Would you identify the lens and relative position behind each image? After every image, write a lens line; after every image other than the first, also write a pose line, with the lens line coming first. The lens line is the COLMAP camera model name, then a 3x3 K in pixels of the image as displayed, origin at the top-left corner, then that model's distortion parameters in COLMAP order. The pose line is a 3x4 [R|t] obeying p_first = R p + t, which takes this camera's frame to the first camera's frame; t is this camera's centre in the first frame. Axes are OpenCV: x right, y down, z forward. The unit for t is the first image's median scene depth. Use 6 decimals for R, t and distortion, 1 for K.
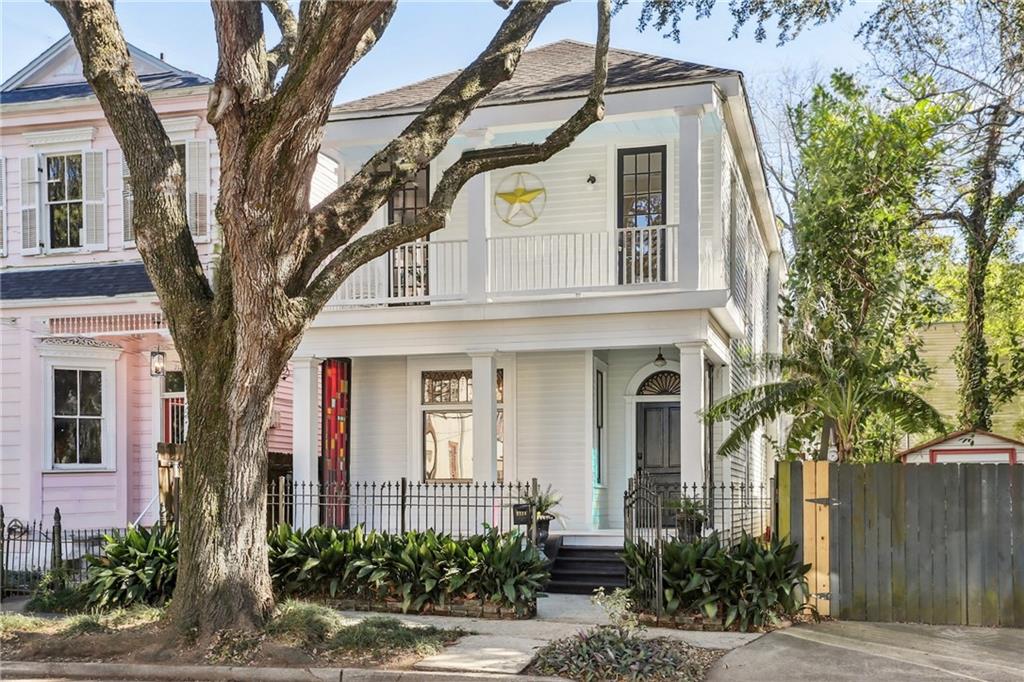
lens RADIAL K [[1126.5, 0, 507.7], [0, 1126.5, 340.2], [0, 0, 1]] dist [0.074942, 0.000000]
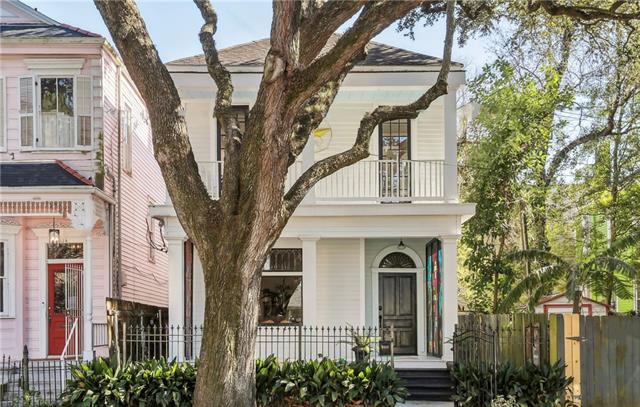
lens RADIAL K [[786.2, 0, 320.4], [0, 786.2, 207.6], [0, 0, 1]] dist [0.070379, 0.000000]
pose [[0.963112, 0.039730, 0.266150, -0.303002], [-0.034295, 0.999098, -0.025041, -0.003797], [-0.266905, 0.014990, 0.963606, -0.000043]]
